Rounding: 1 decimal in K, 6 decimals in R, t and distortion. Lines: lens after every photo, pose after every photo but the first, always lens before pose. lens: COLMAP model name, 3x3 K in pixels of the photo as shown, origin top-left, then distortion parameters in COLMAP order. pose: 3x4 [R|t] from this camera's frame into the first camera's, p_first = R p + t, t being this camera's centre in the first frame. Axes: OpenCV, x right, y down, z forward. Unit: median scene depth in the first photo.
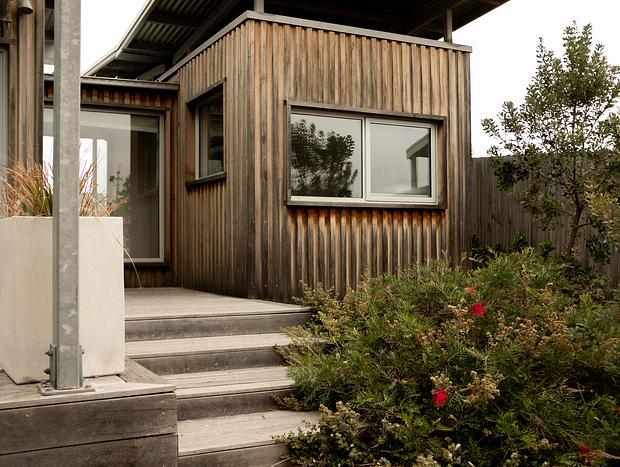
lens RADIAL K [[720.8, 0, 308.4], [0, 720.8, 236.5], [0, 0, 1]] dist [-0.066390, 0.000000]
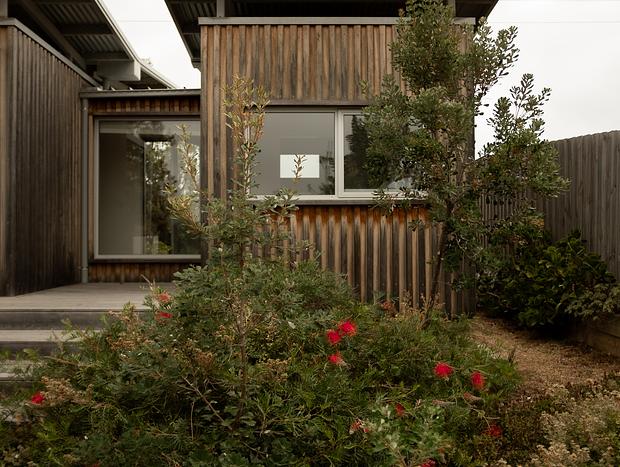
lens RADIAL K [[720.8, 0, 312.8], [0, 720.8, 229.7], [0, 0, 1]] dist [-0.066390, 0.000000]
pose [[0.895007, -0.002624, -0.446044, 0.490411], [0.003616, 0.999993, 0.001373, -0.009501], [0.446037, -0.002842, 0.895010, 0.139928]]
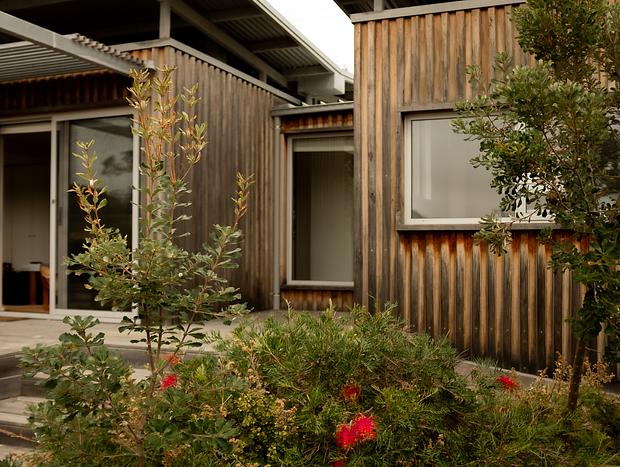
lens RADIAL K [[720.8, 0, 311.3], [0, 720.8, 237.1], [0, 0, 1]] dist [-0.066390, 0.000000]
pose [[0.643263, -0.008060, -0.765603, 0.533634], [0.001819, 0.999958, -0.009000, -0.027257], [0.765643, 0.004397, 0.643250, 0.363202]]
